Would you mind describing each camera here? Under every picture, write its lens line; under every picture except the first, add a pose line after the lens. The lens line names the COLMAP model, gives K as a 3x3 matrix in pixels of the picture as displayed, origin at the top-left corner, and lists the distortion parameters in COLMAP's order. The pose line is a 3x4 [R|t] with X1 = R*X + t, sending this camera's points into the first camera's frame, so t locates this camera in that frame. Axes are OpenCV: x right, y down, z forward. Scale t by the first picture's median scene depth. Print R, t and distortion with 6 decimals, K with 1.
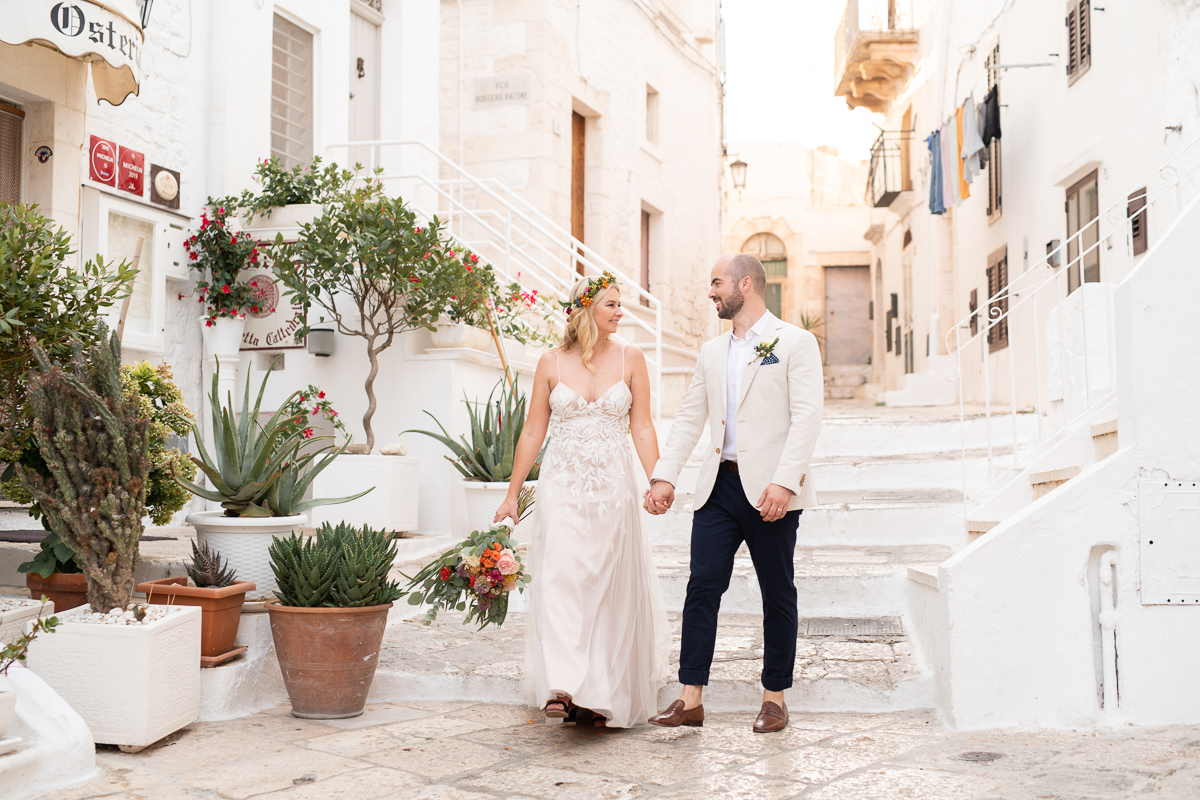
lens RADIAL K [[1733.0, 0, 645.9], [0, 1733.0, 399.3], [0, 0, 1]] dist [-0.000953, 0.088015]
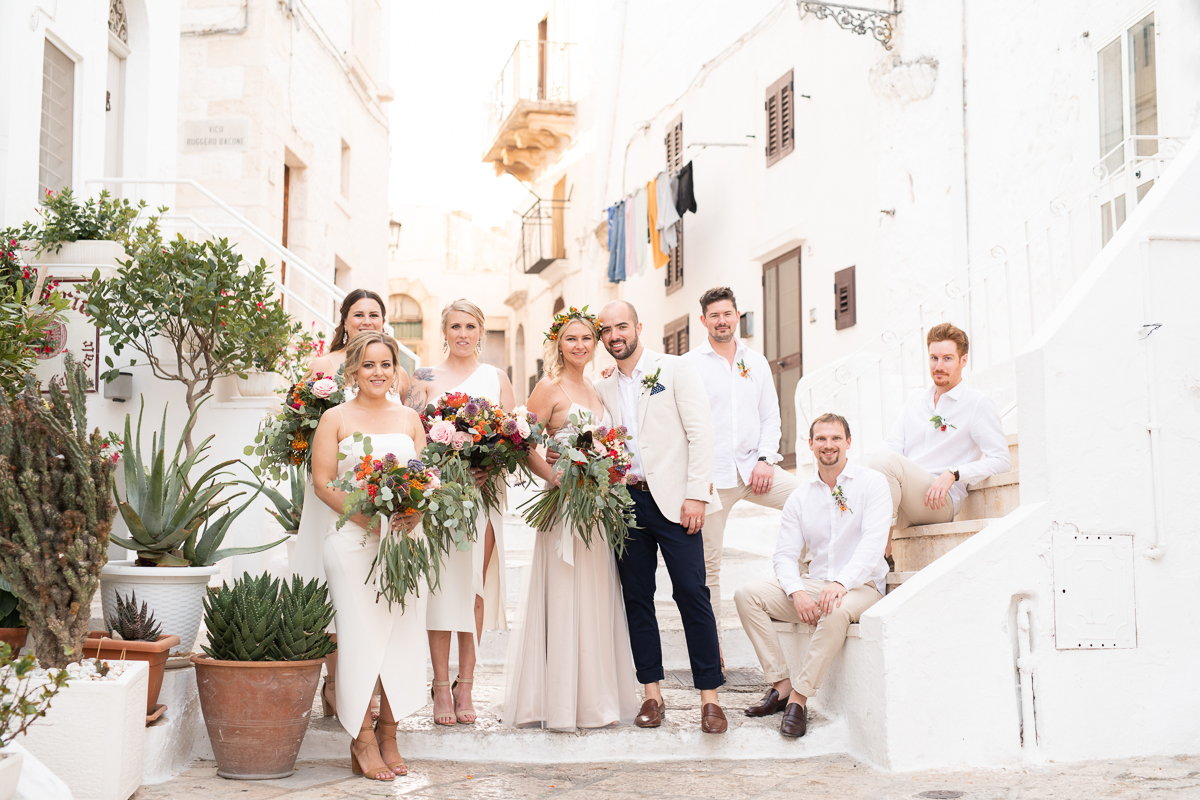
lens RADIAL K [[1733.0, 0, 645.9], [0, 1733.0, 399.3], [0, 0, 1]] dist [-0.000953, 0.088015]
pose [[0.966003, 0.027336, 0.257080, -0.106380], [-0.017419, 0.999016, -0.040776, 0.005205], [-0.257942, 0.034912, 0.965529, 0.009556]]
